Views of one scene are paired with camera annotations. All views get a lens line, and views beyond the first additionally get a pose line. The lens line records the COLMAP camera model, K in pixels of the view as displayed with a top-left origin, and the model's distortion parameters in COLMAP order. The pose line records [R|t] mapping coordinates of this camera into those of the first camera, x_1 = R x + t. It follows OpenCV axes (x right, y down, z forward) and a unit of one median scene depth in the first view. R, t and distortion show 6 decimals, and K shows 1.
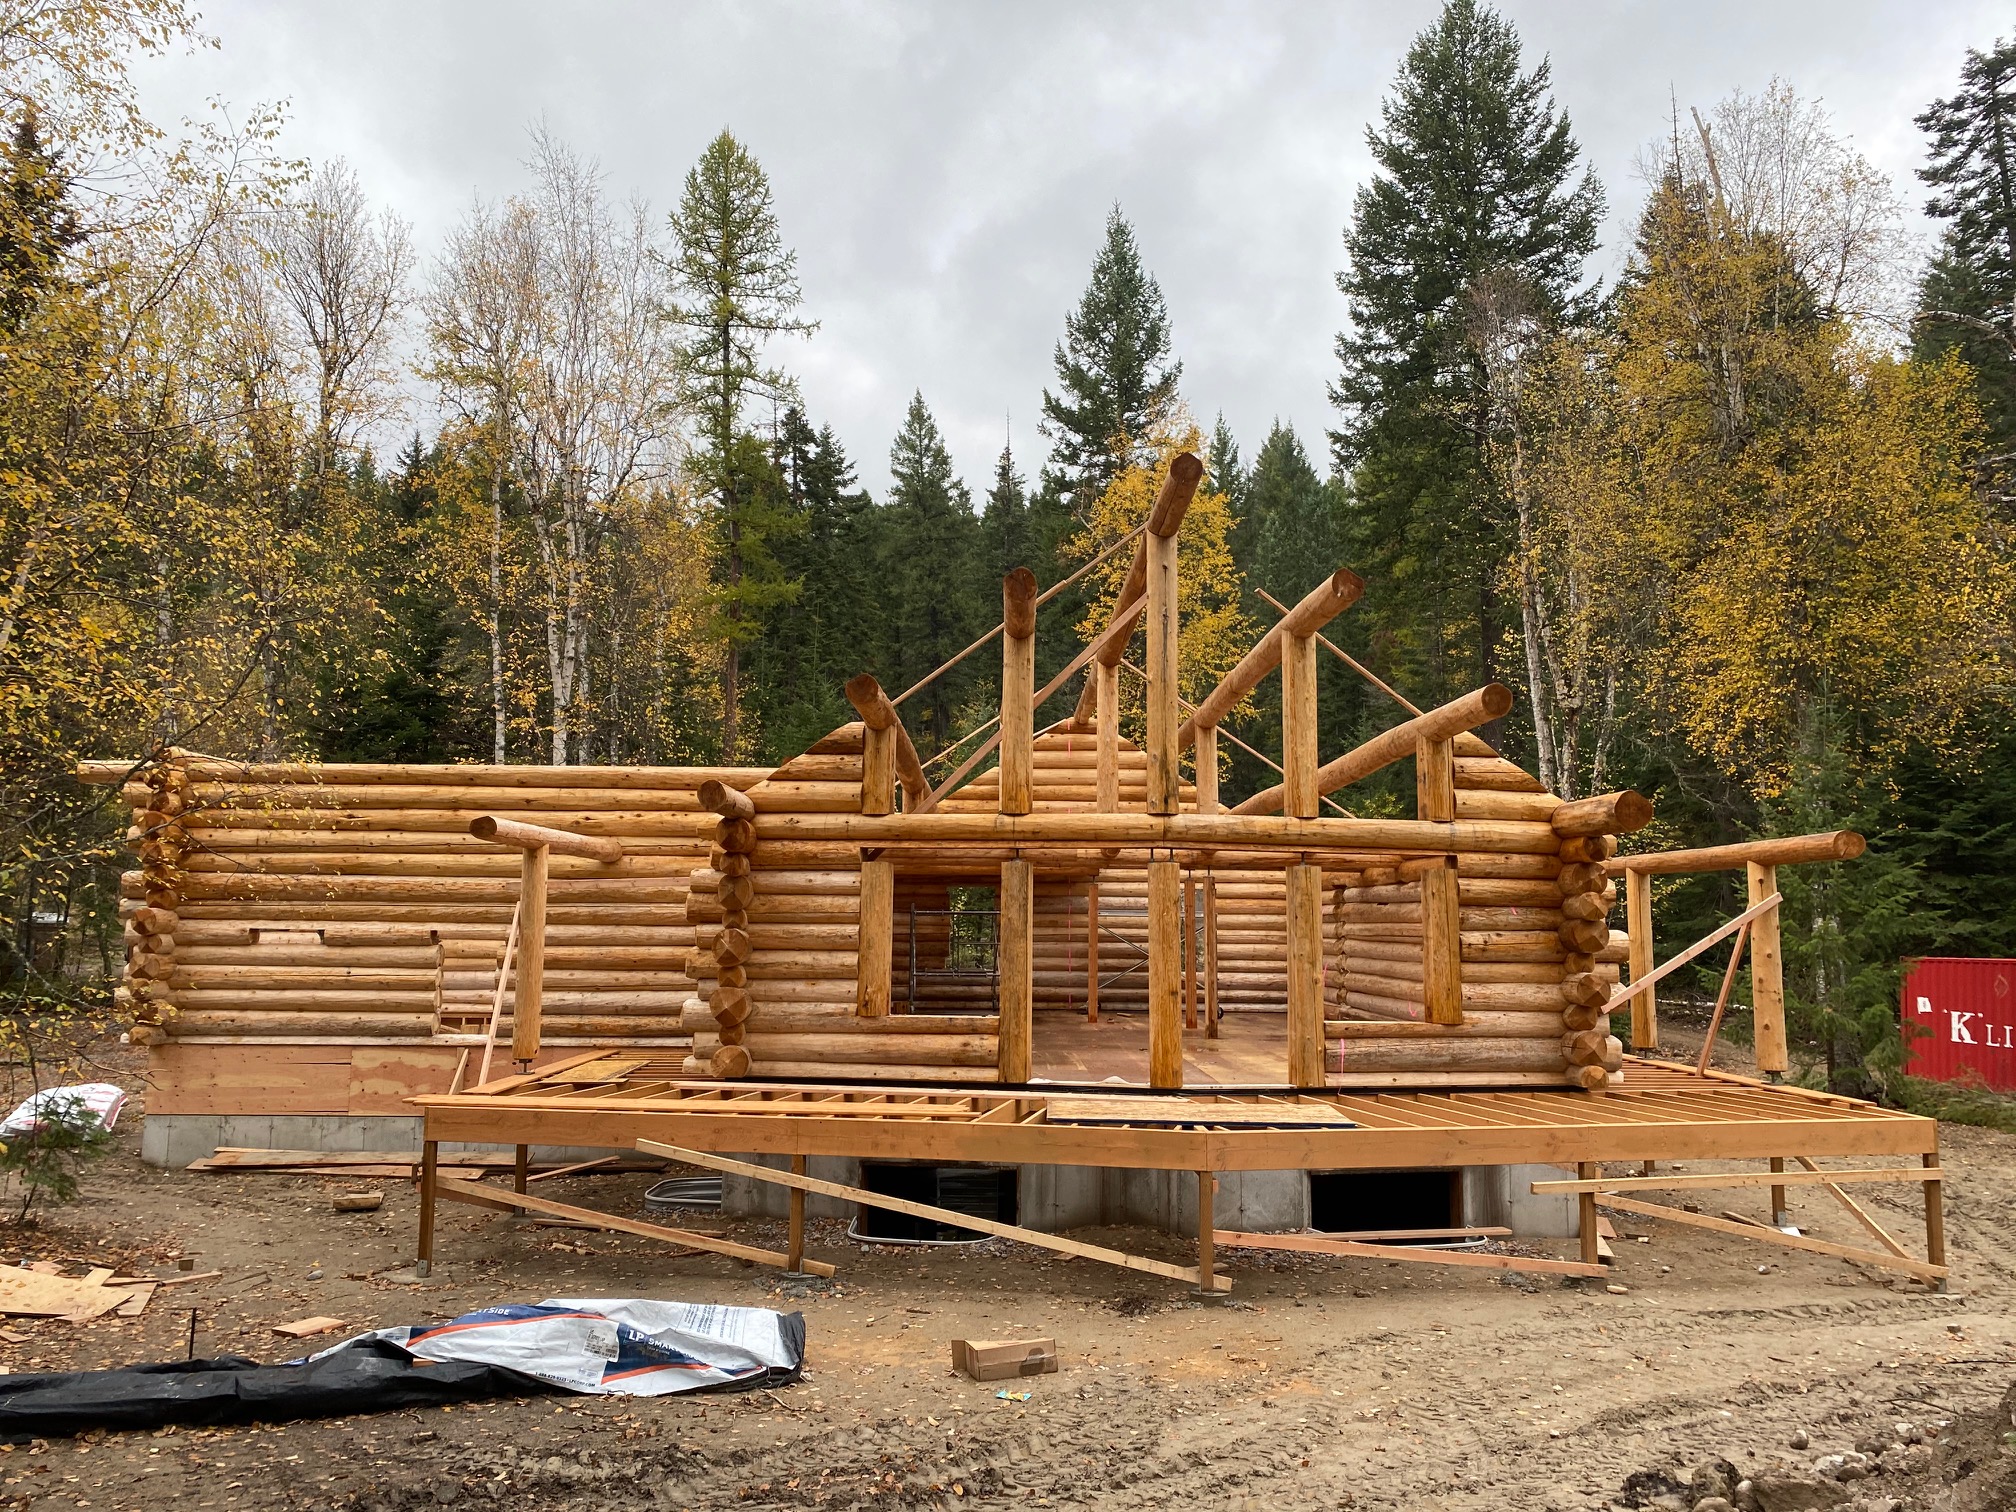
lens RADIAL K [[1517.5, 0, 1008.0], [0, 1517.5, 756.0], [0, 0, 1]] dist [0.001907, -0.000087]
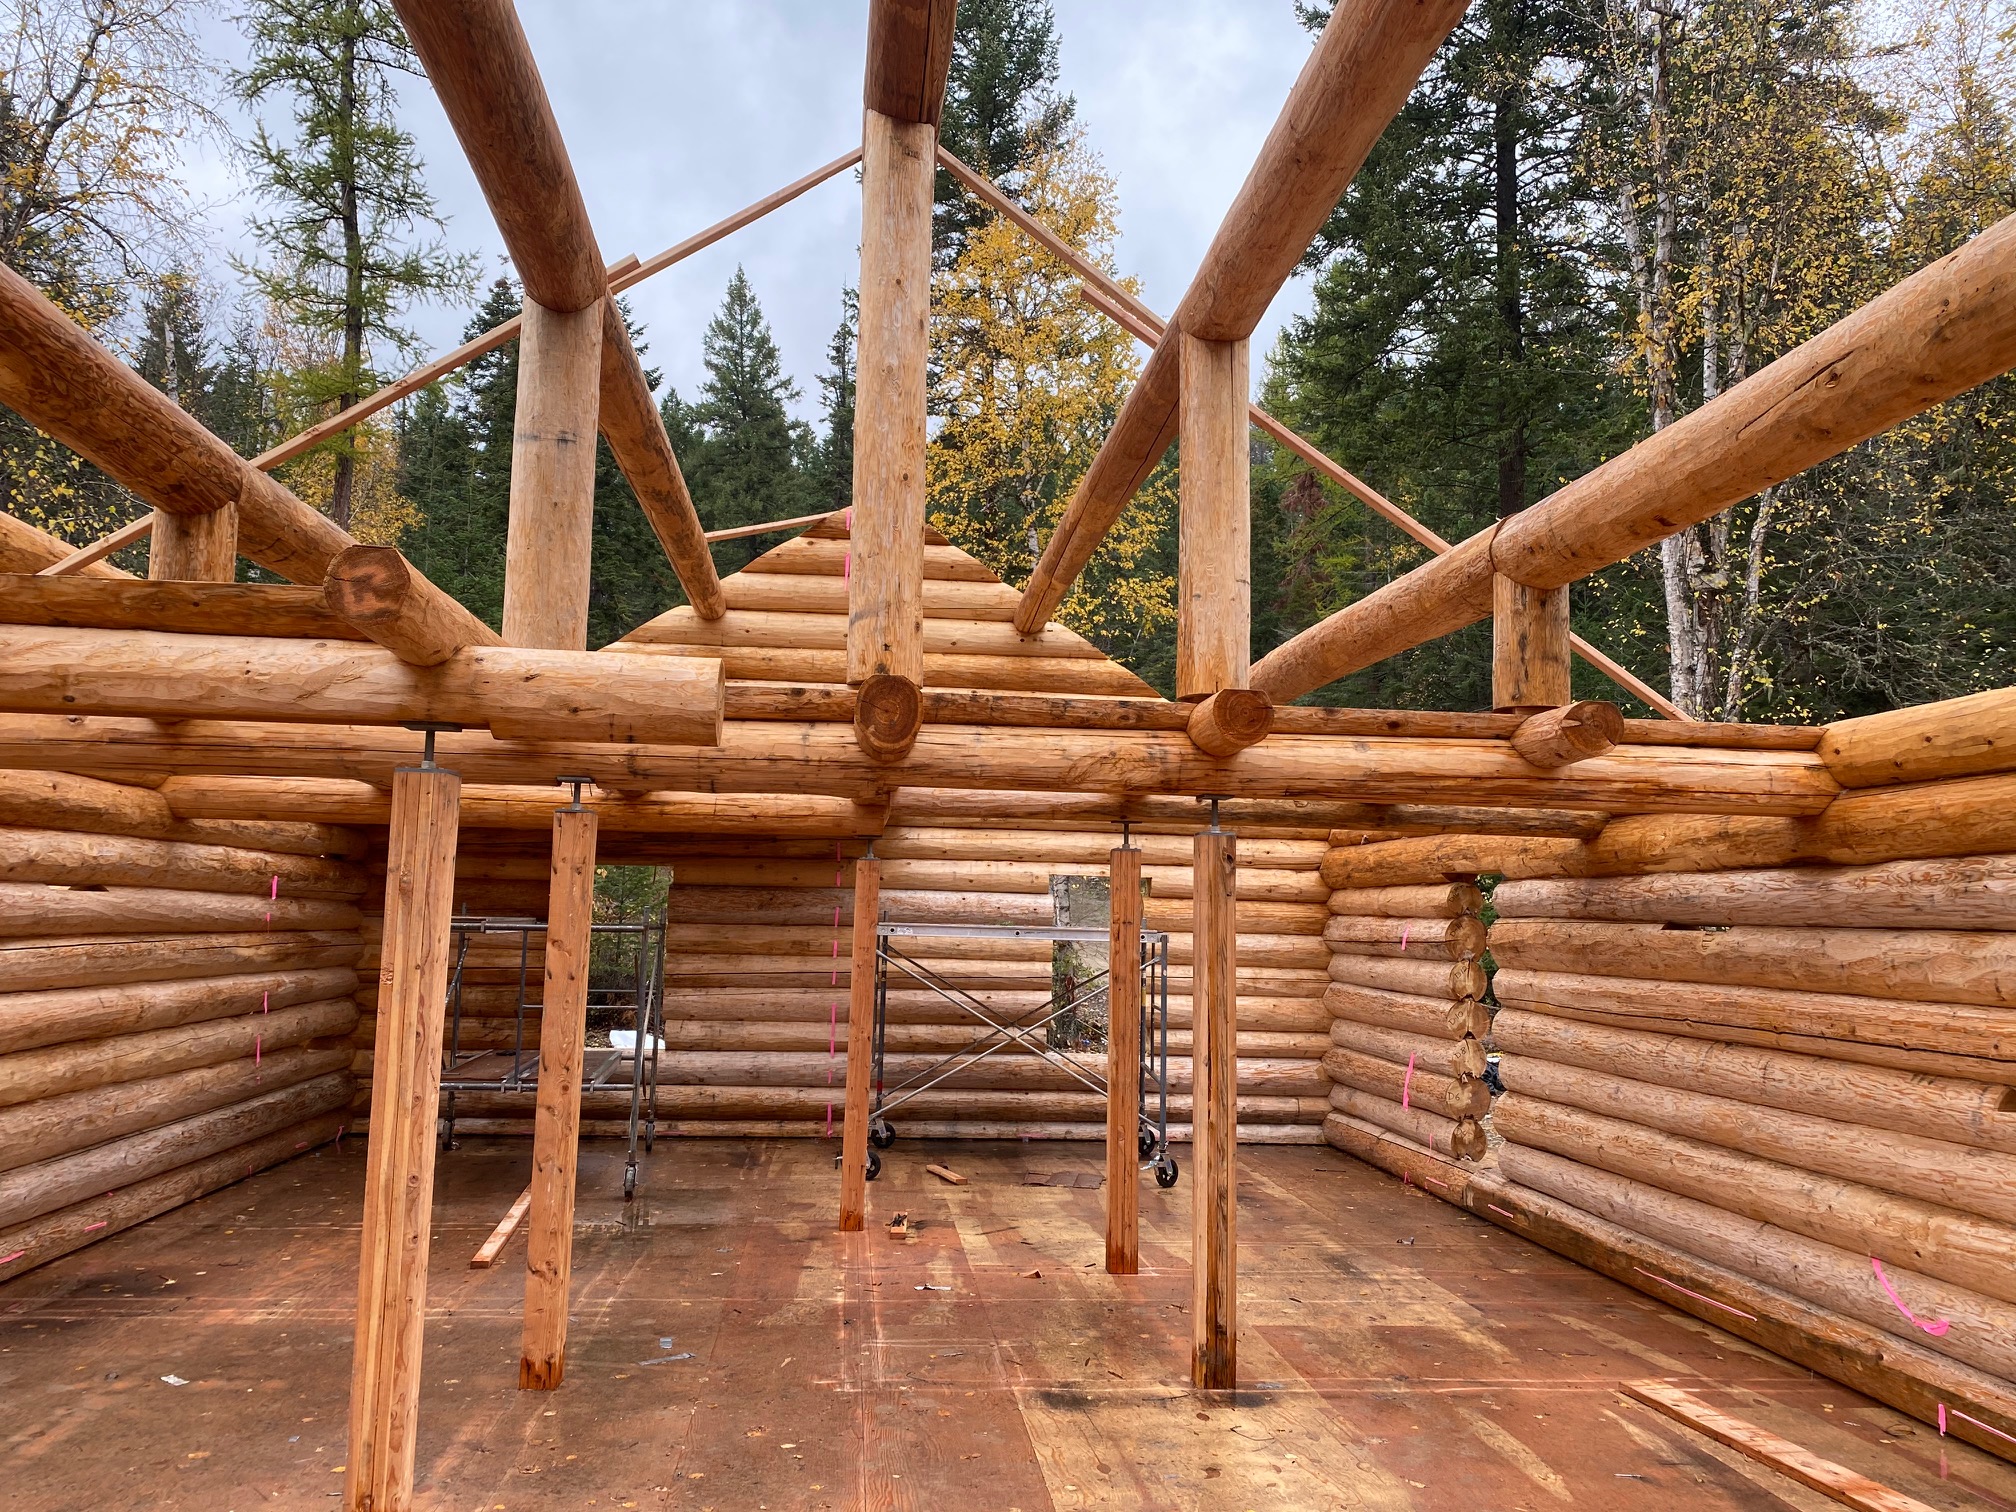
lens RADIAL K [[1517.5, 0, 1008.0], [0, 1517.5, 756.0], [0, 0, 1]] dist [0.001907, -0.000087]
pose [[0.995307, 0.024450, 0.093624, 0.016442], [-0.025207, 0.999658, 0.006914, 0.016419], [-0.093422, -0.009242, 0.995584, 0.184368]]
